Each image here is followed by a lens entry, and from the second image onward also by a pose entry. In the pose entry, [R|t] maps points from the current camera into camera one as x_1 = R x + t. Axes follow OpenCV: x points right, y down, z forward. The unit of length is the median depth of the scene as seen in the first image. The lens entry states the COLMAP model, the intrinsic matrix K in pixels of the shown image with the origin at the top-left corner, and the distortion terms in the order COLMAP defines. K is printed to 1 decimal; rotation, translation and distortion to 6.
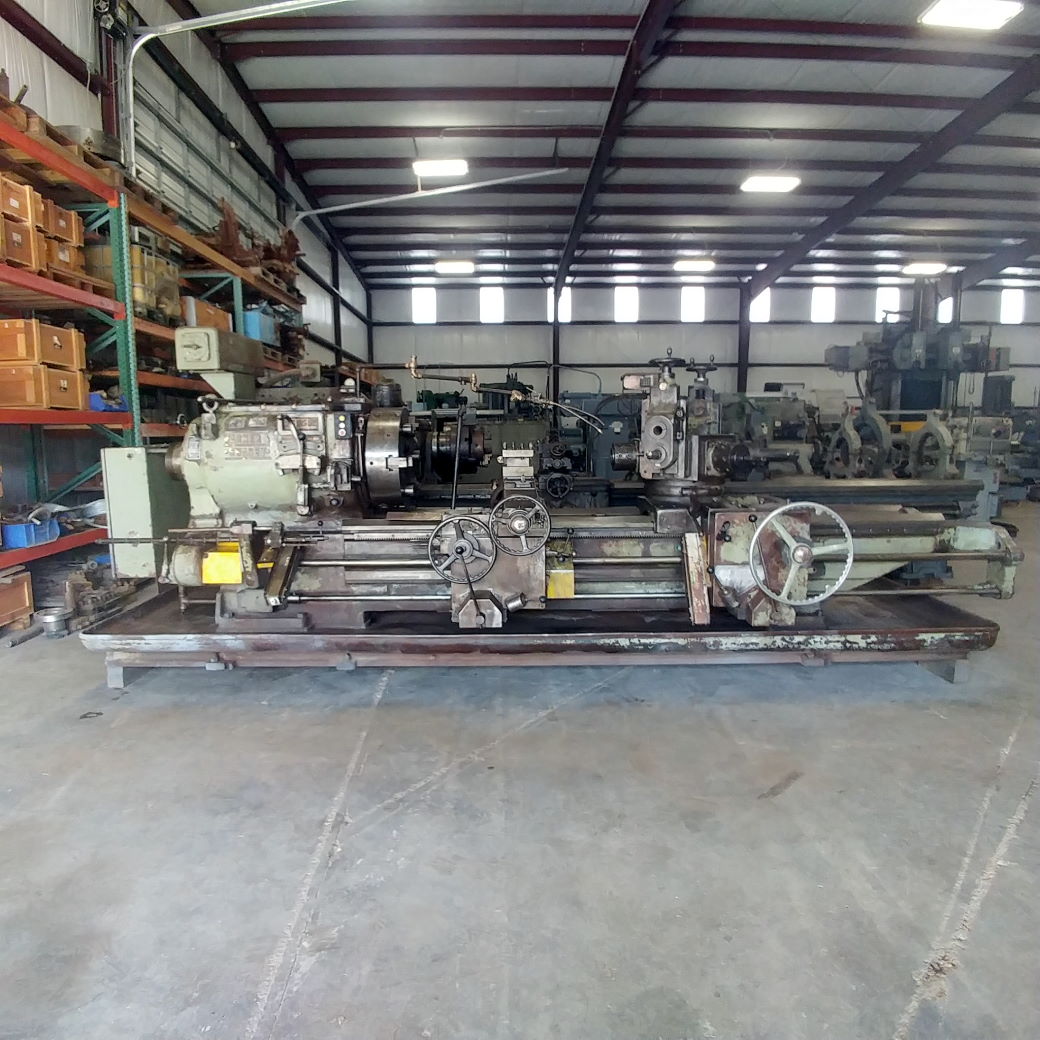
lens RADIAL K [[666.3, 0, 501.3], [0, 666.3, 514.4], [0, 0, 1]] dist [-0.017633, -0.018387]
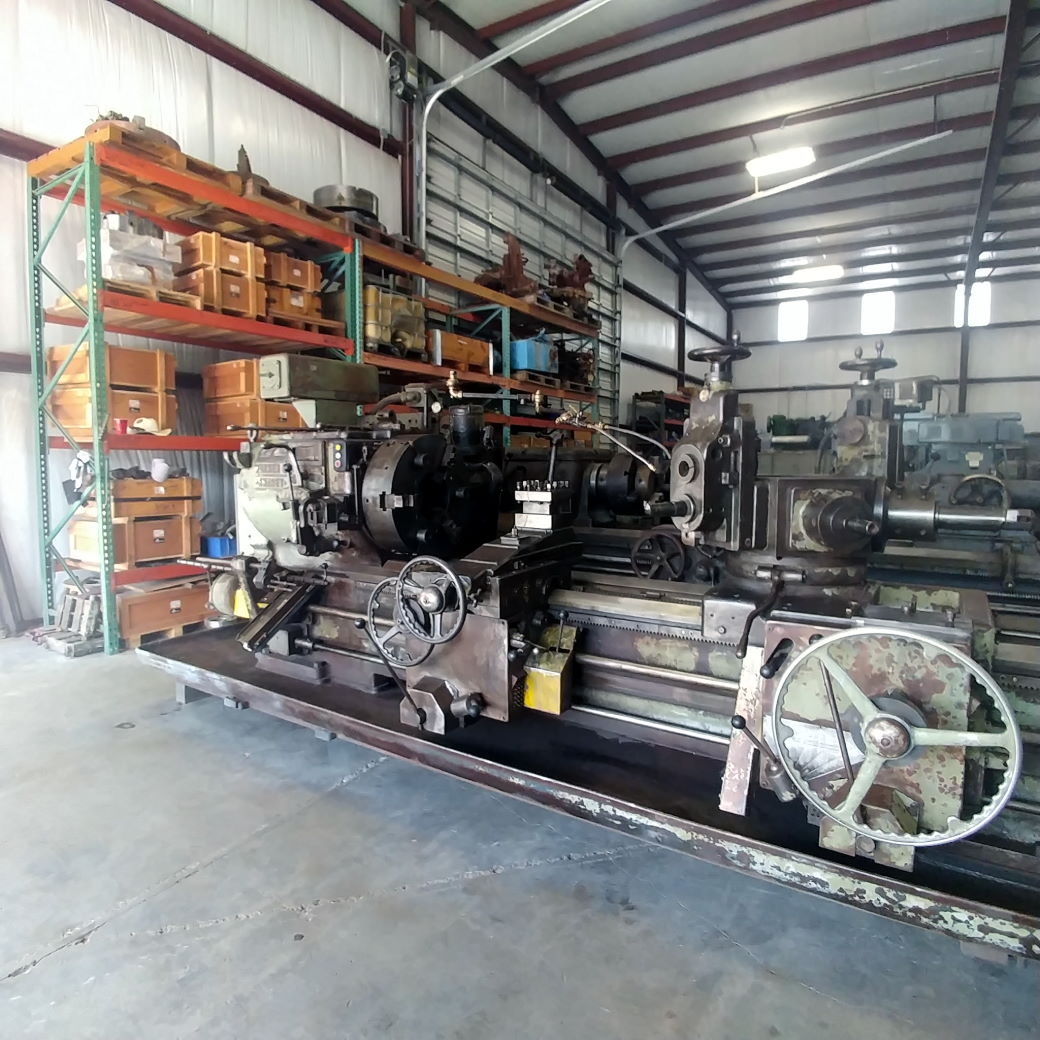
lens RADIAL K [[666.3, 0, 501.3], [0, 666.3, 514.4], [0, 0, 1]] dist [-0.017633, -0.018387]
pose [[0.835517, 0.057050, -0.546495, 0.230021], [-0.079215, 0.996712, -0.017060, -0.033043], [0.543725, 0.057545, 0.837288, 0.219776]]
